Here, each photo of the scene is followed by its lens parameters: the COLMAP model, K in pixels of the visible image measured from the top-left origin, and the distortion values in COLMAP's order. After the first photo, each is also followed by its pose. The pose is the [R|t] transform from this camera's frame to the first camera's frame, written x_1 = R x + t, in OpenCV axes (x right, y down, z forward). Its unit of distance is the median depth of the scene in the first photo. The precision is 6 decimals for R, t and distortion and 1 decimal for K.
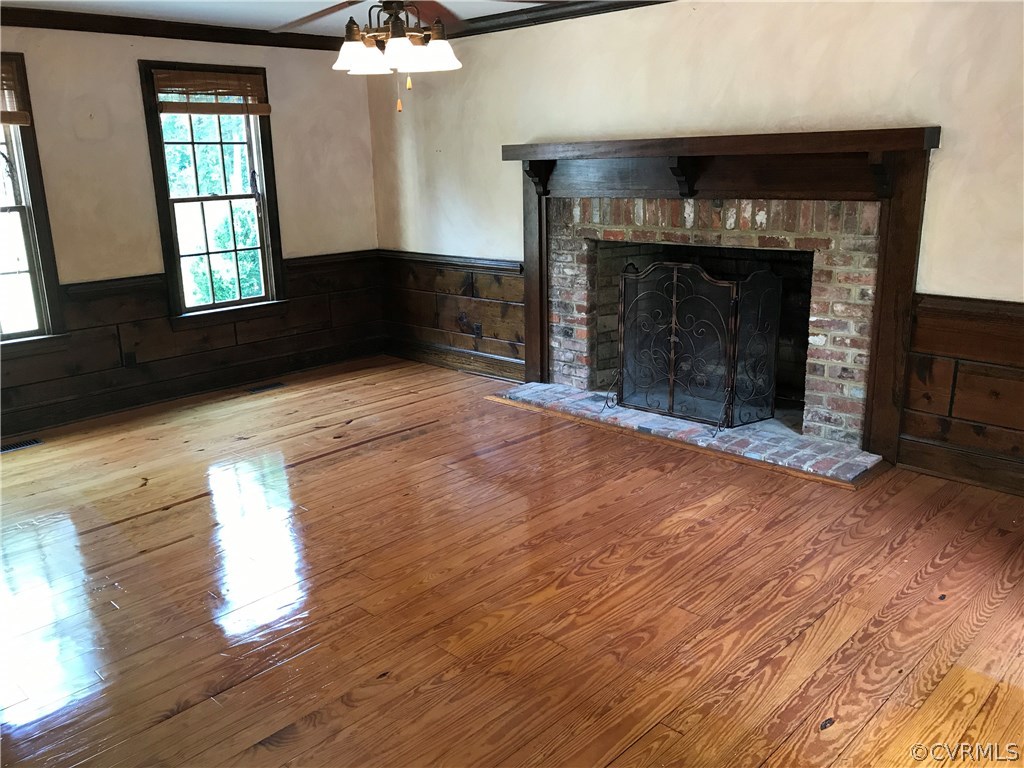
lens RADIAL K [[839.5, 0, 509.3], [0, 839.5, 384.1], [0, 0, 1]] dist [0.018139, -0.014680]
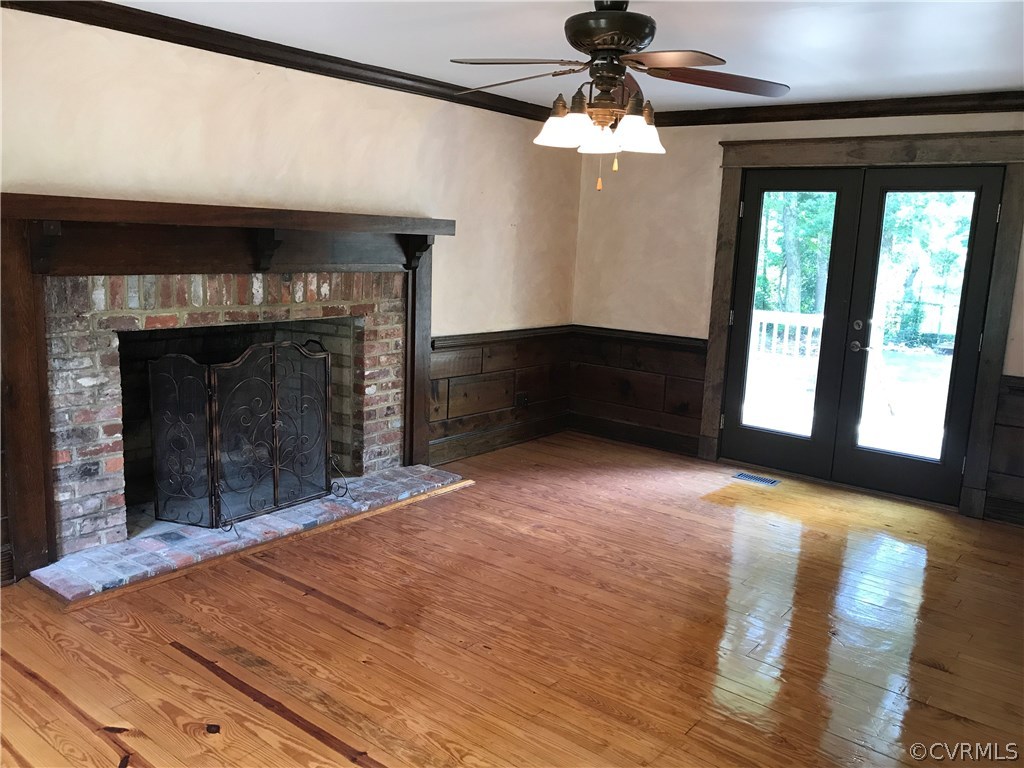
lens RADIAL K [[839.5, 0, 509.3], [0, 839.5, 384.1], [0, 0, 1]] dist [0.018139, -0.014680]
pose [[-0.111875, -0.154916, 0.981573, -0.756058], [0.213771, 0.960895, 0.176018, -0.212438], [-0.970457, 0.229524, -0.074383, 0.851178]]
